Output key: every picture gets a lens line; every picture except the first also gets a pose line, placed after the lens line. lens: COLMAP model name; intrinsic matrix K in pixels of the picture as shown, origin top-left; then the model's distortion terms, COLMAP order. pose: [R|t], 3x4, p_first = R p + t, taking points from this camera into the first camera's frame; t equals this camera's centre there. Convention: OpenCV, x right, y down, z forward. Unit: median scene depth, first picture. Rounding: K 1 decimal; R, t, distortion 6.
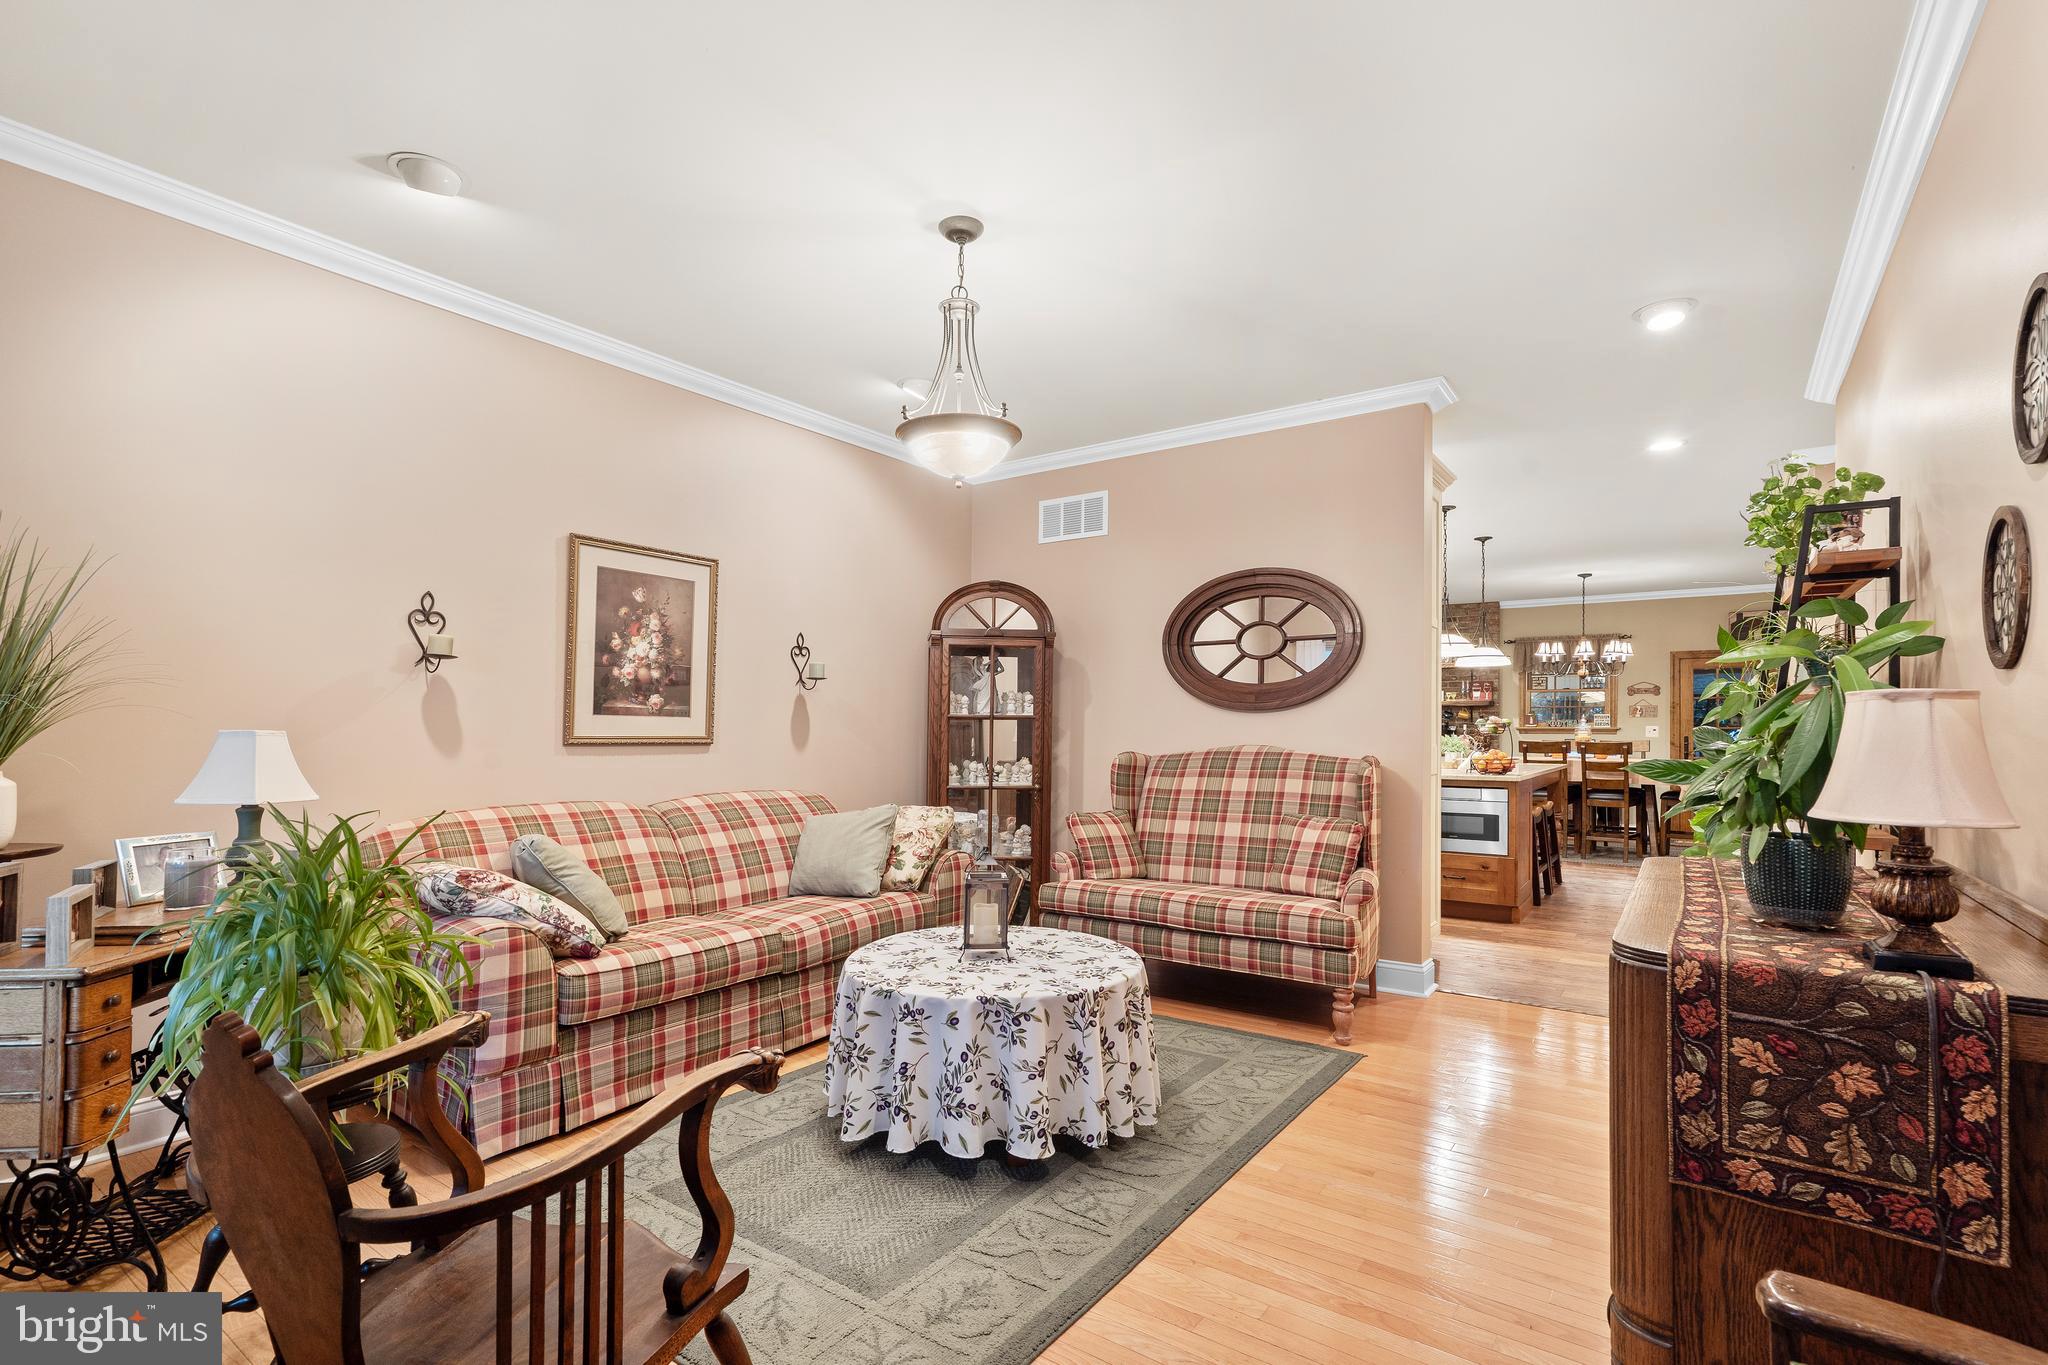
lens RADIAL K [[935.1, 0, 1022.0], [0, 935.1, 716.7], [0, 0, 1]] dist [0.000560, 0.000204]
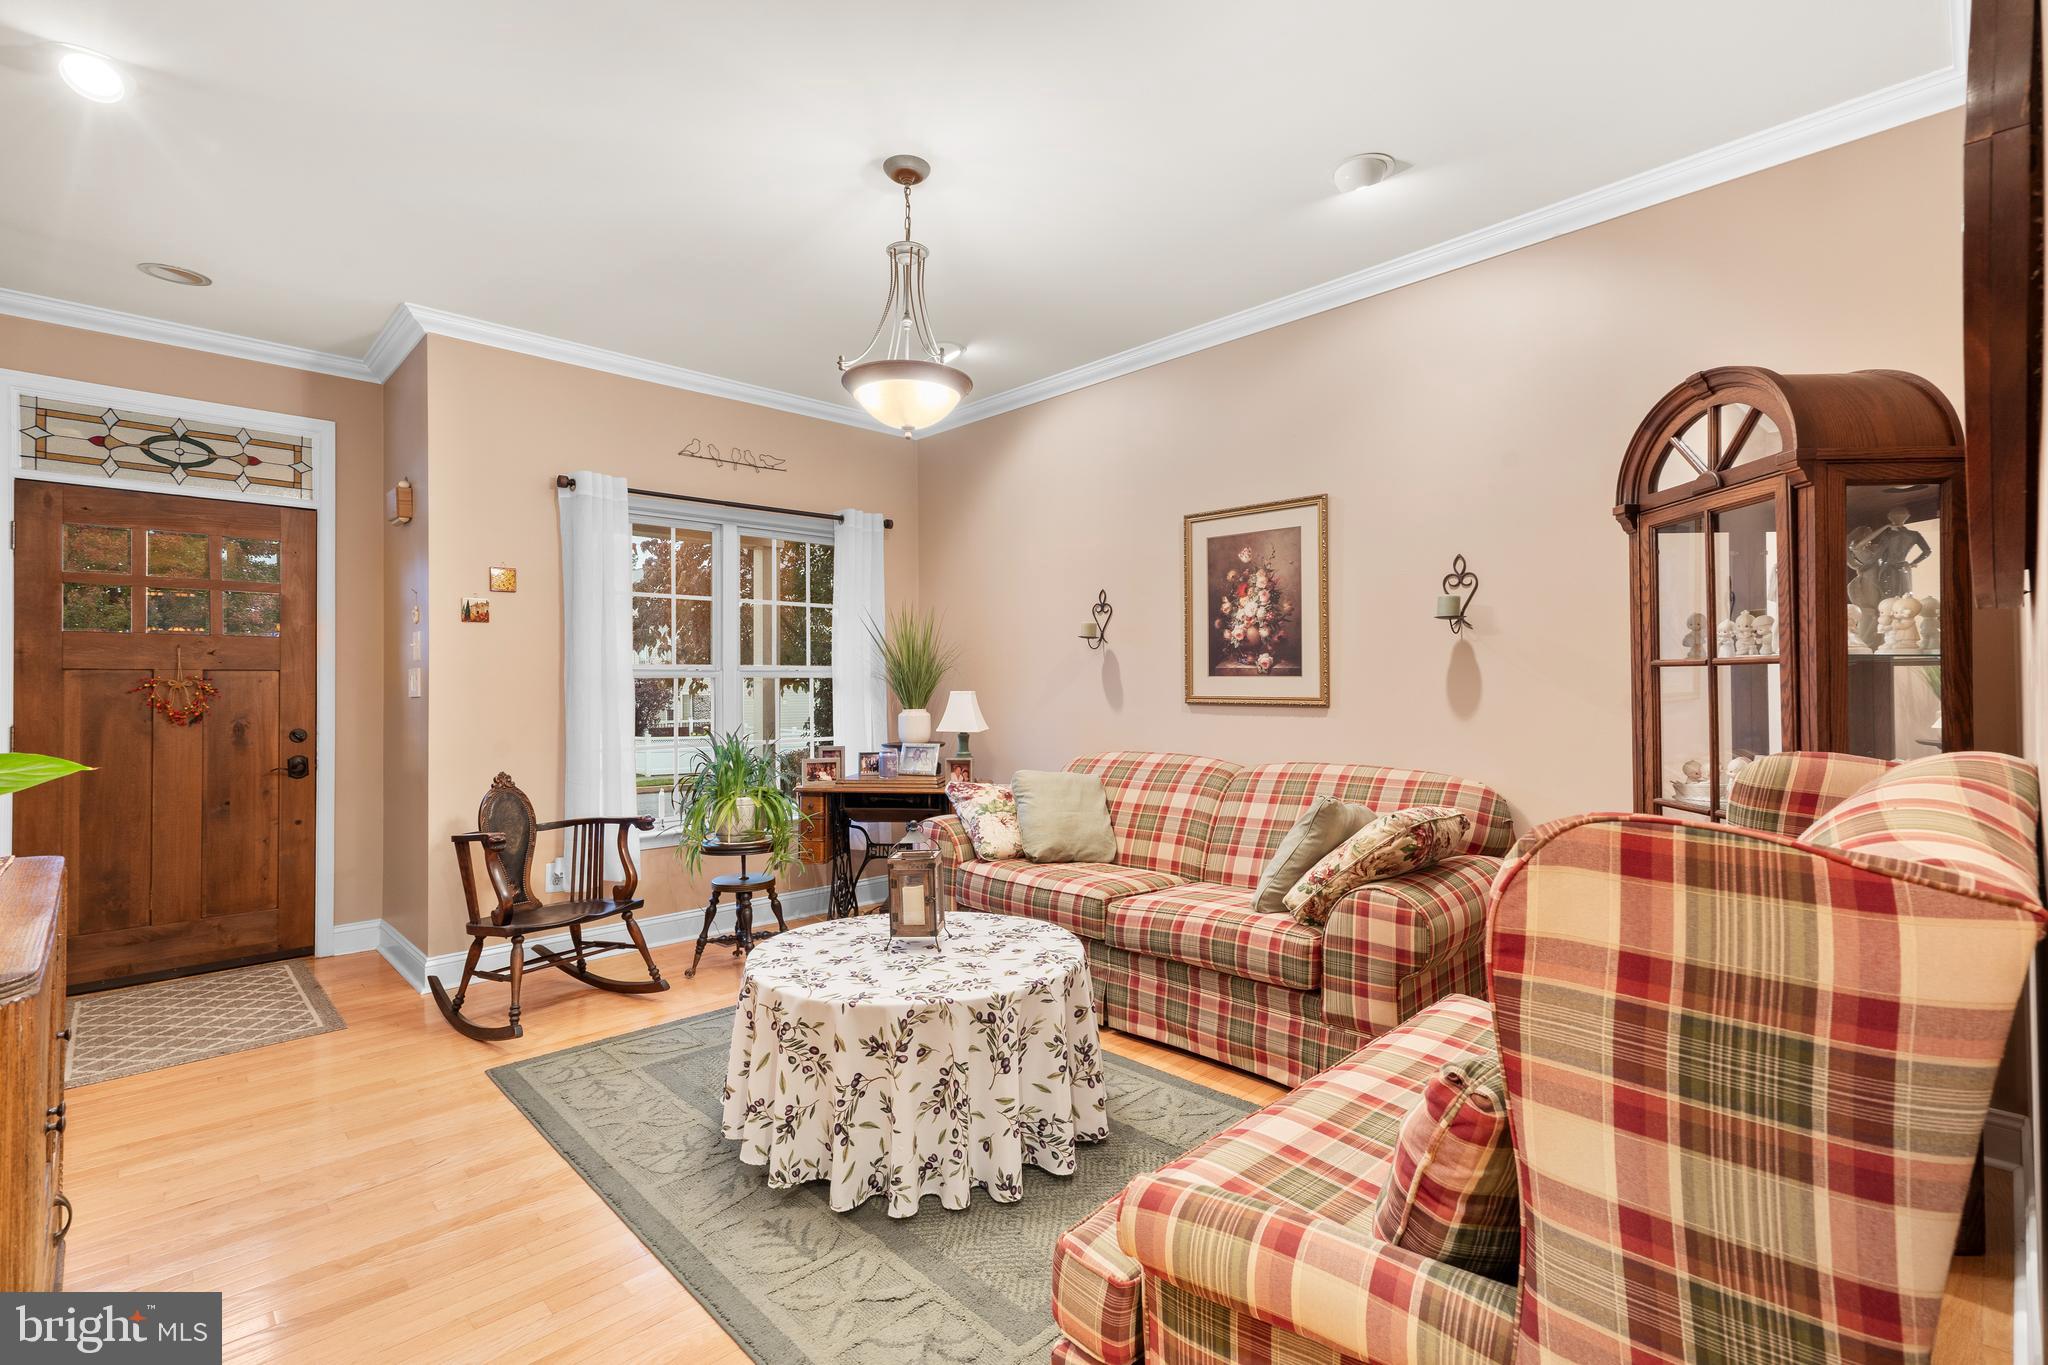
lens RADIAL K [[957.8, 0, 1034.6], [0, 957.8, 676.2], [0, 0, 1]] dist [0.001157, -0.000162]
pose [[-0.166073, -0.012112, -0.986039, 0.642325], [0.017336, 0.999734, -0.015200, 0.010629], [0.985961, -0.019618, -0.165819, 0.954208]]
